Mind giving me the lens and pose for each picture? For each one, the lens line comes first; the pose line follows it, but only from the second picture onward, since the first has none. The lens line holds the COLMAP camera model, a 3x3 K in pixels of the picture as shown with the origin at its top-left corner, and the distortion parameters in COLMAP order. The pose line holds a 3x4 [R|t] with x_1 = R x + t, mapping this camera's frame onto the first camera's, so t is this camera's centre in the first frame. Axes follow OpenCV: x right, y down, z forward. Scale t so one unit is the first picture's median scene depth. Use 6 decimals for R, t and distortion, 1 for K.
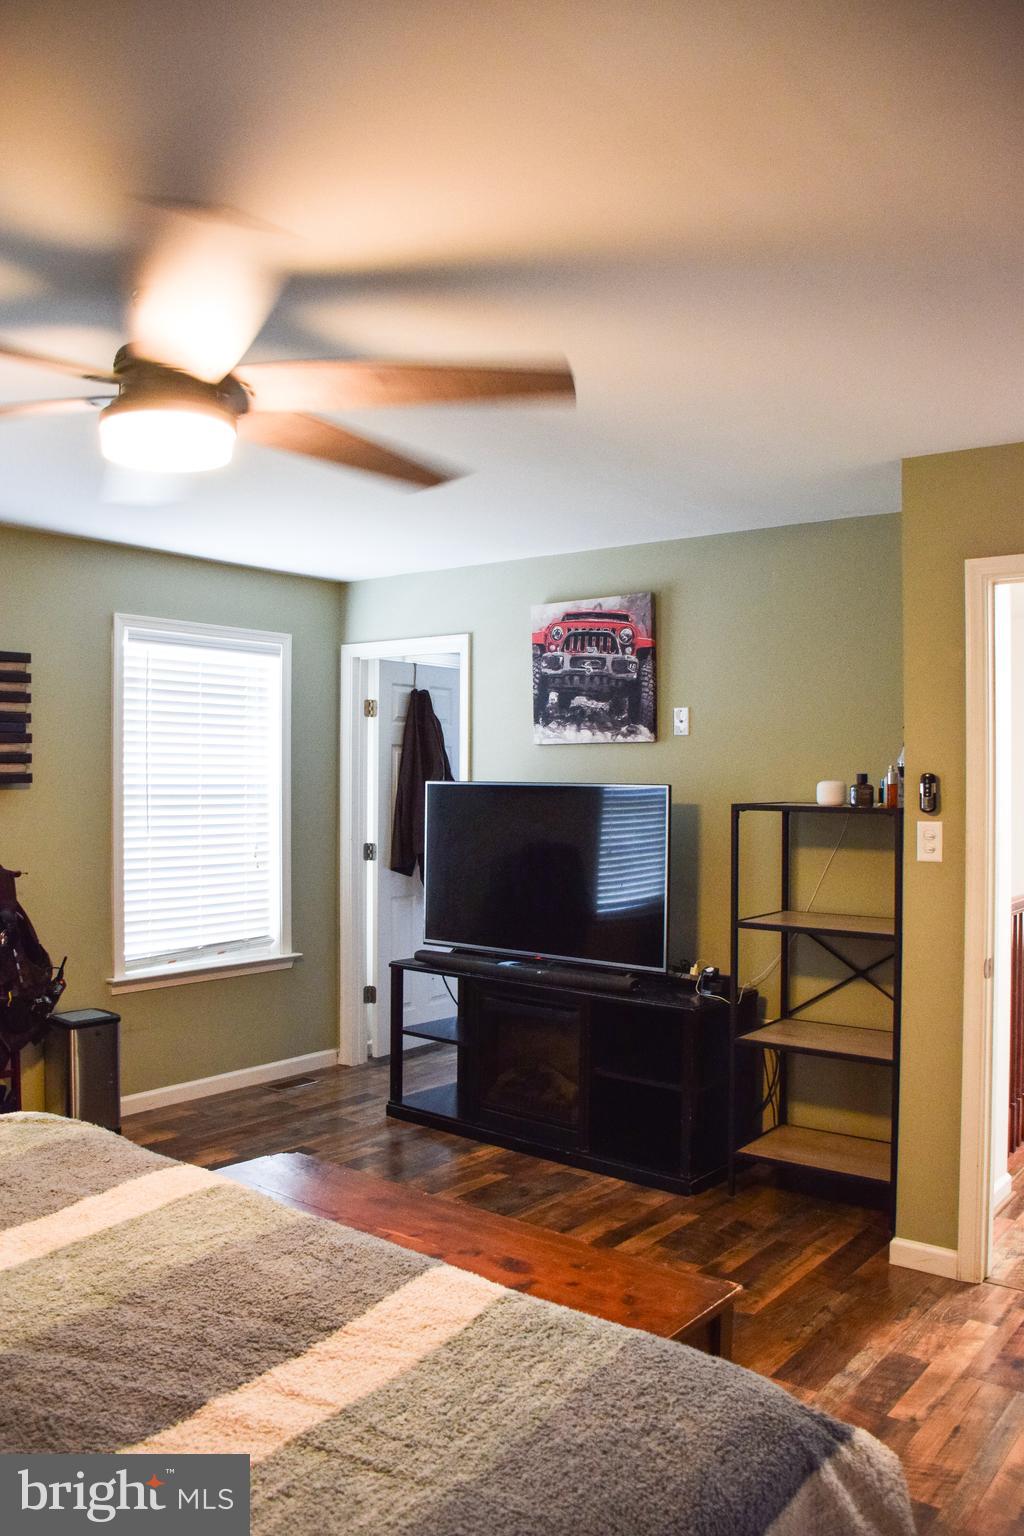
lens RADIAL K [[1201.1, 0, 510.9], [0, 1201.1, 767.9], [0, 0, 1]] dist [-0.125895, 0.080886]
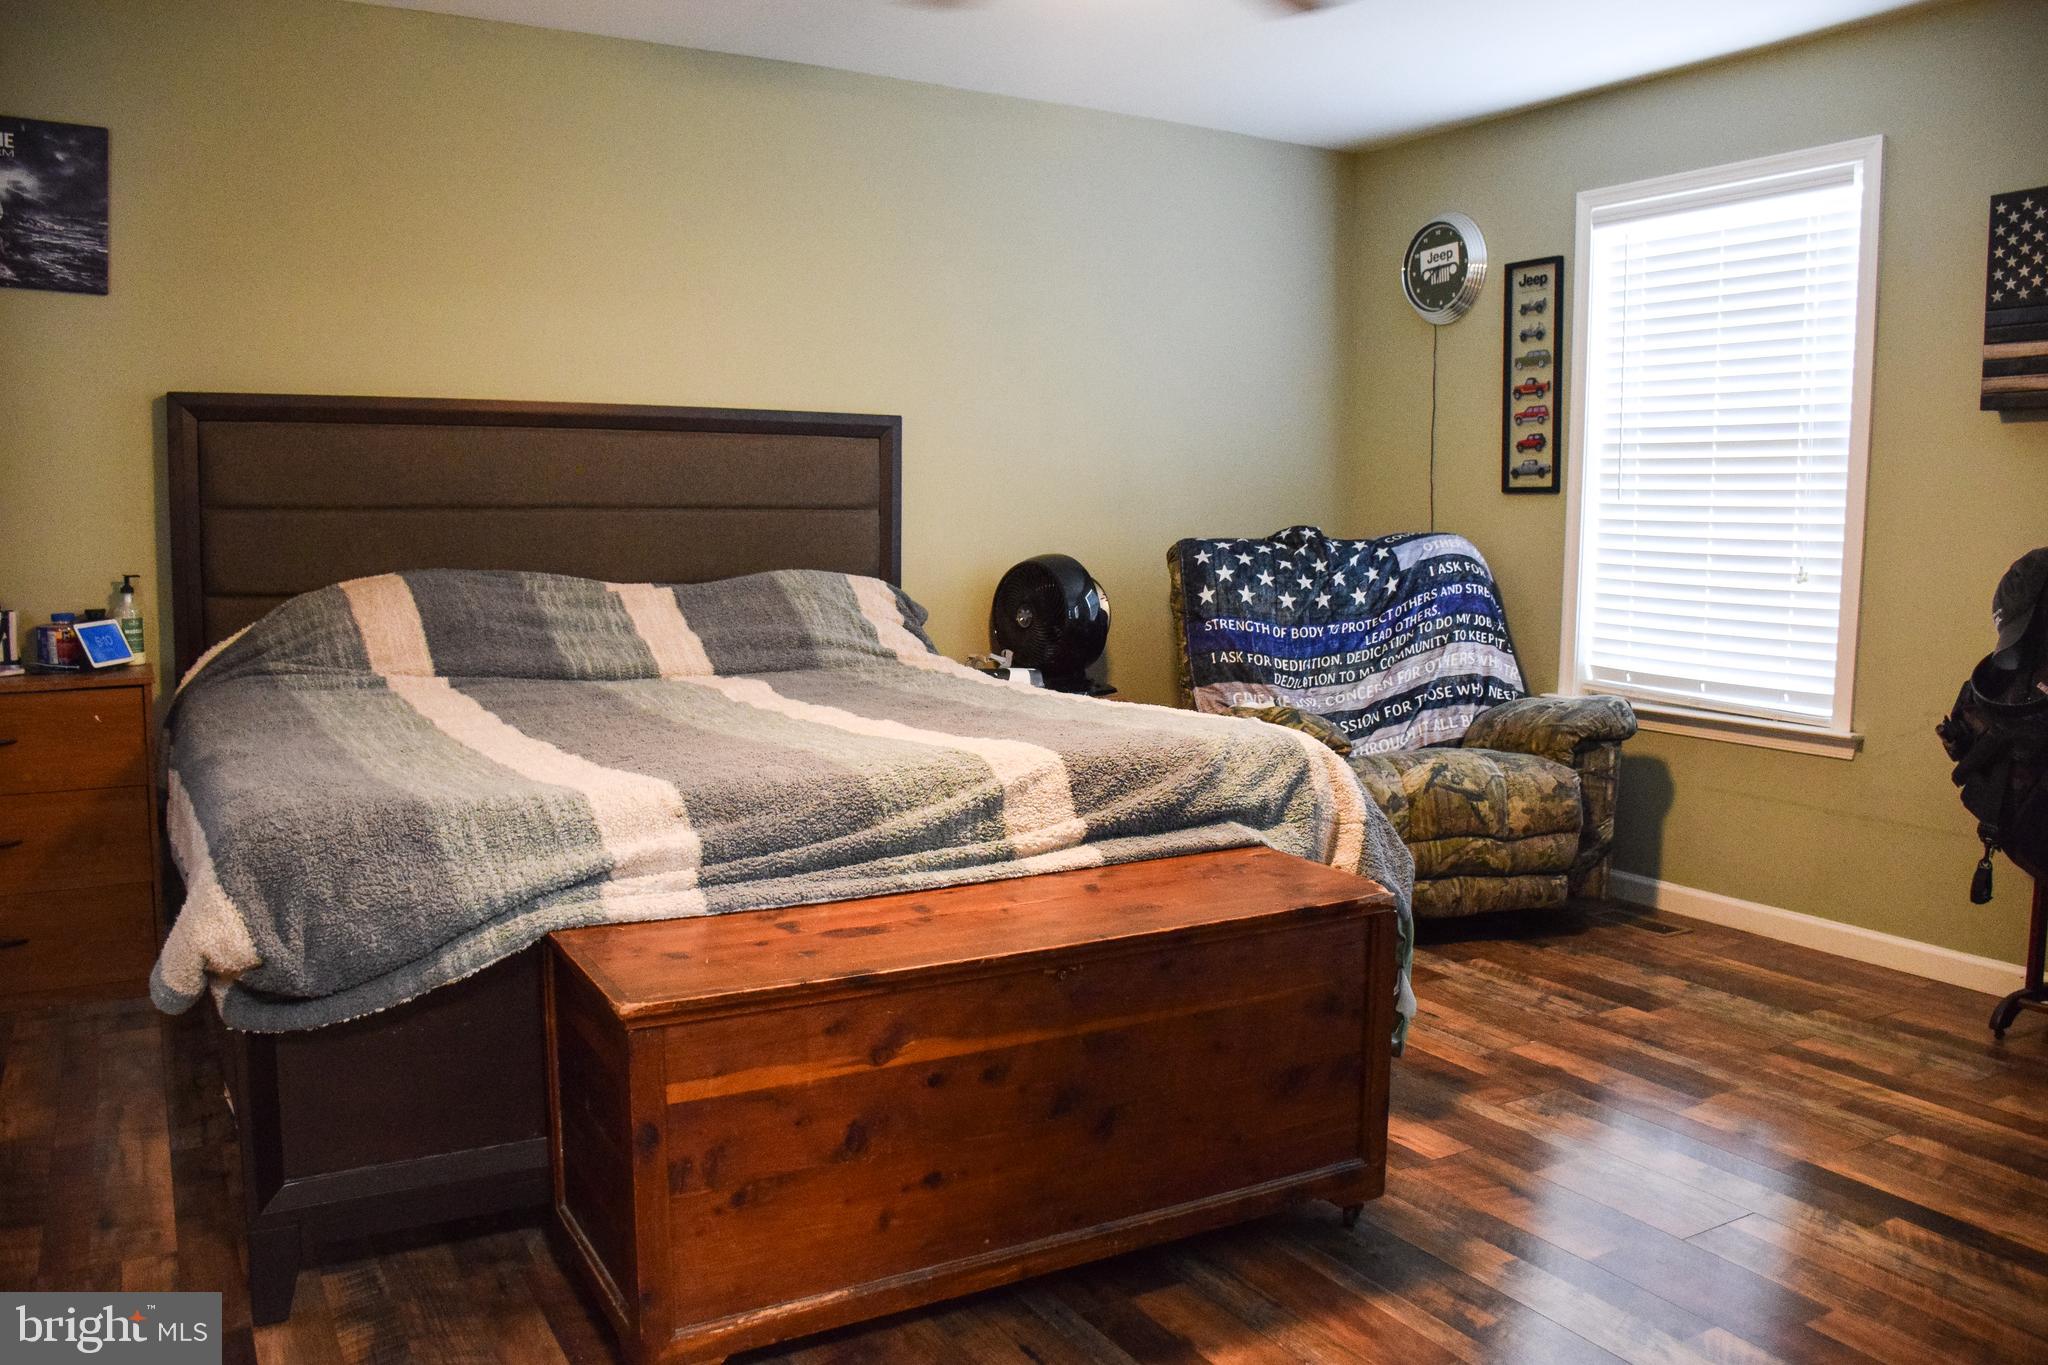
lens RADIAL K [[1601.5, 0, 1022.3], [0, 1601.5, 685.0], [0, 0, 1]] dist [-0.125895, 0.080886]
pose [[-0.373647, 0.087060, -0.923476, 0.625293], [-0.004800, 0.995391, 0.095782, 0.069795], [0.927559, 0.040221, -0.371507, 0.928136]]
